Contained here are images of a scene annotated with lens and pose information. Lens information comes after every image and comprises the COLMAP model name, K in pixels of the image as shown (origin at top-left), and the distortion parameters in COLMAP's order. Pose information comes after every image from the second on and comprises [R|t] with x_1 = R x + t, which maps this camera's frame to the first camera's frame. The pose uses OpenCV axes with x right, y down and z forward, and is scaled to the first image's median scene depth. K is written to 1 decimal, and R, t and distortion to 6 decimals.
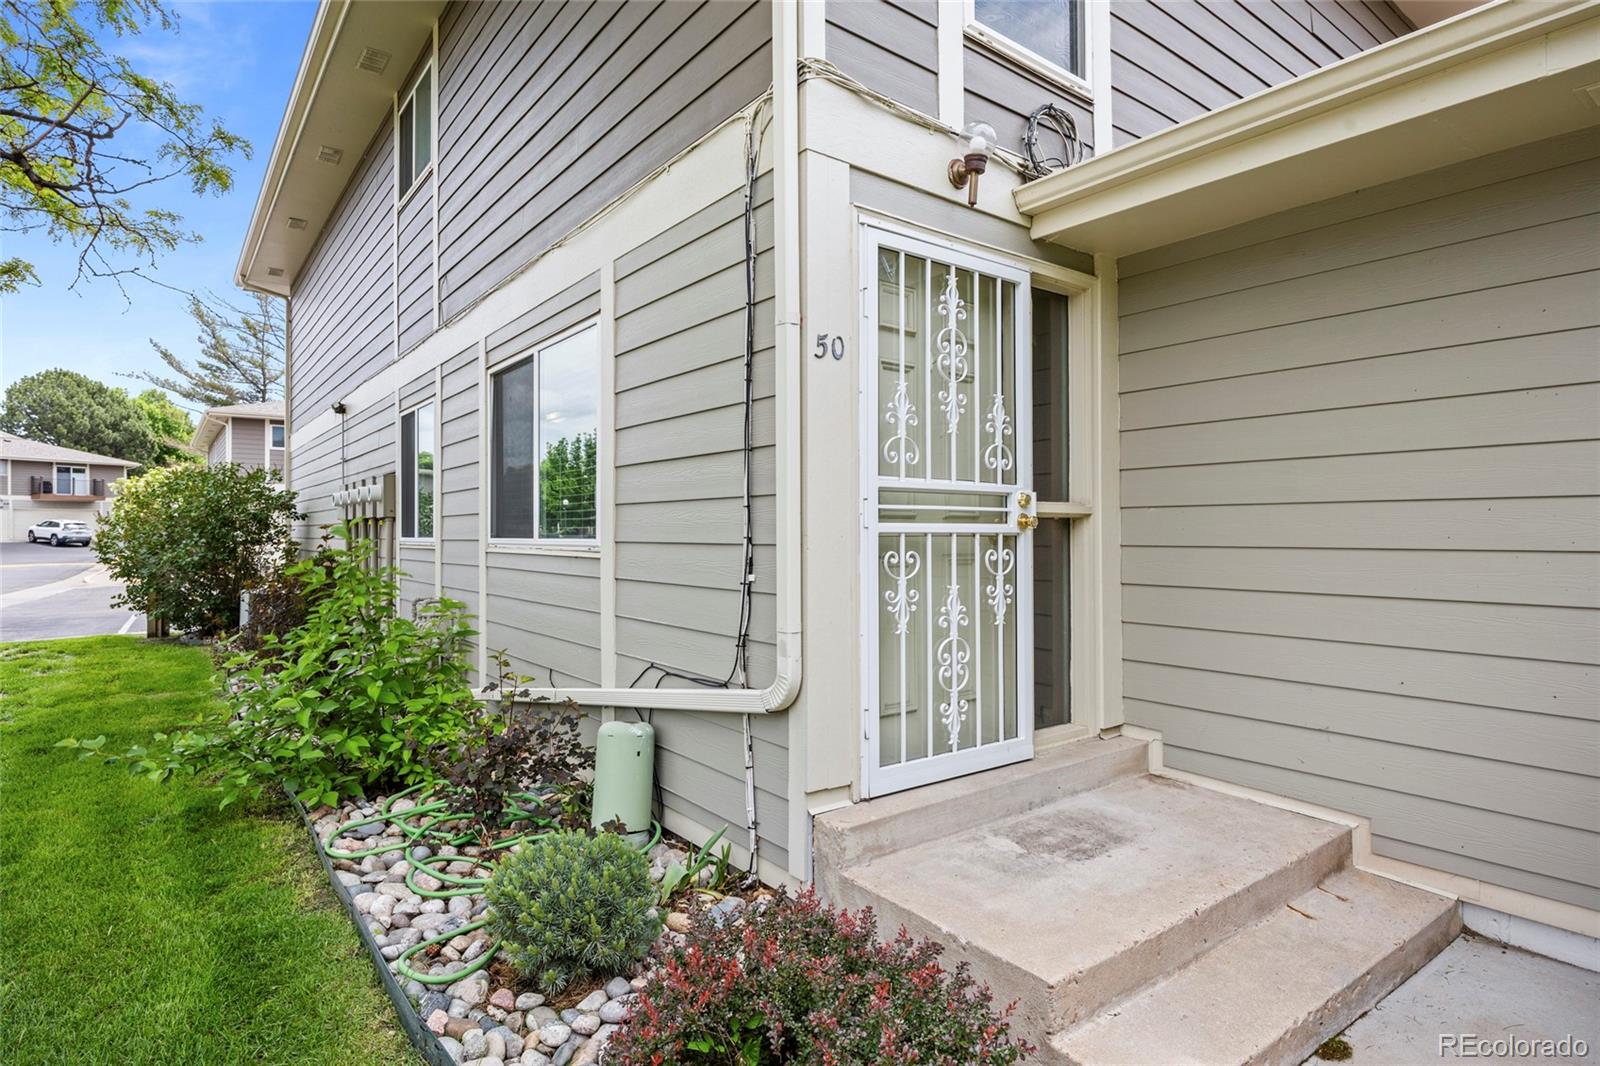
lens RADIAL K [[843.7, 0, 800.0], [0, 843.7, 533.0], [0, 0, 1]] dist [0.001963, 0.000087]
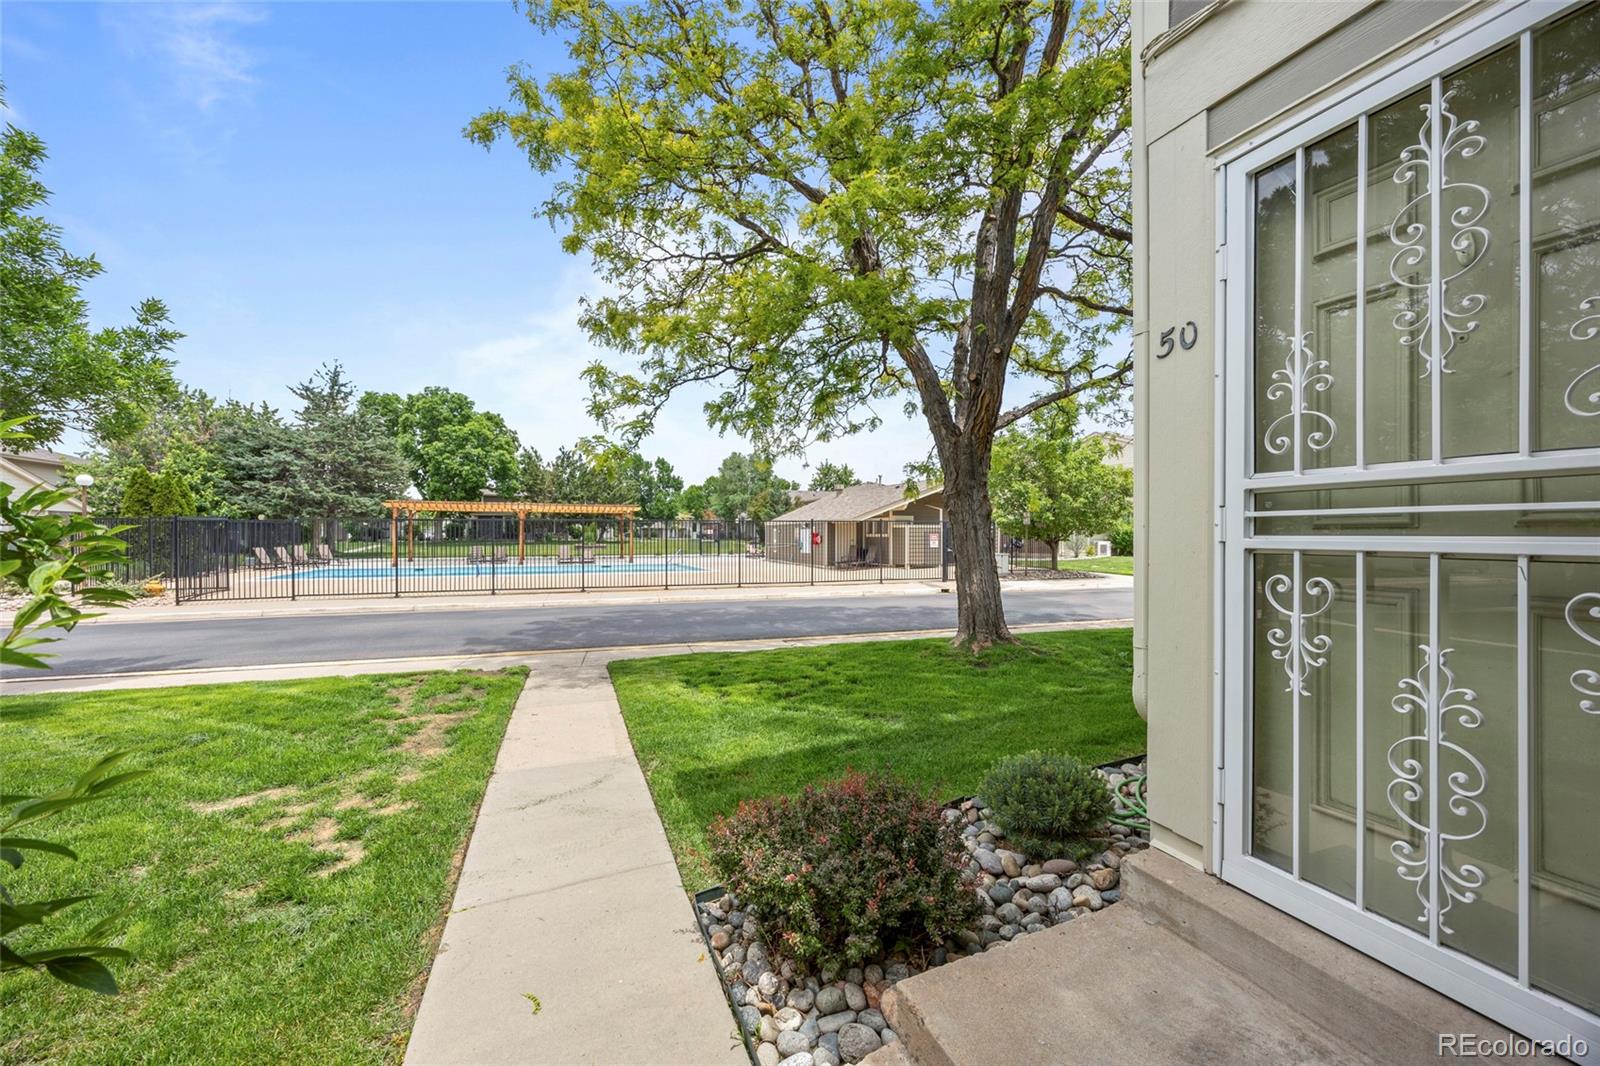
lens RADIAL K [[637.0, 0, 800.0], [0, 637.0, 533.0], [0, 0, 1]] dist [-0.000393, -0.000047]
pose [[-0.269477, -0.000275, -0.963007, 0.743637], [-0.006216, 0.999980, 0.001454, -0.012415], [0.962987, 0.006377, -0.269473, 0.746111]]
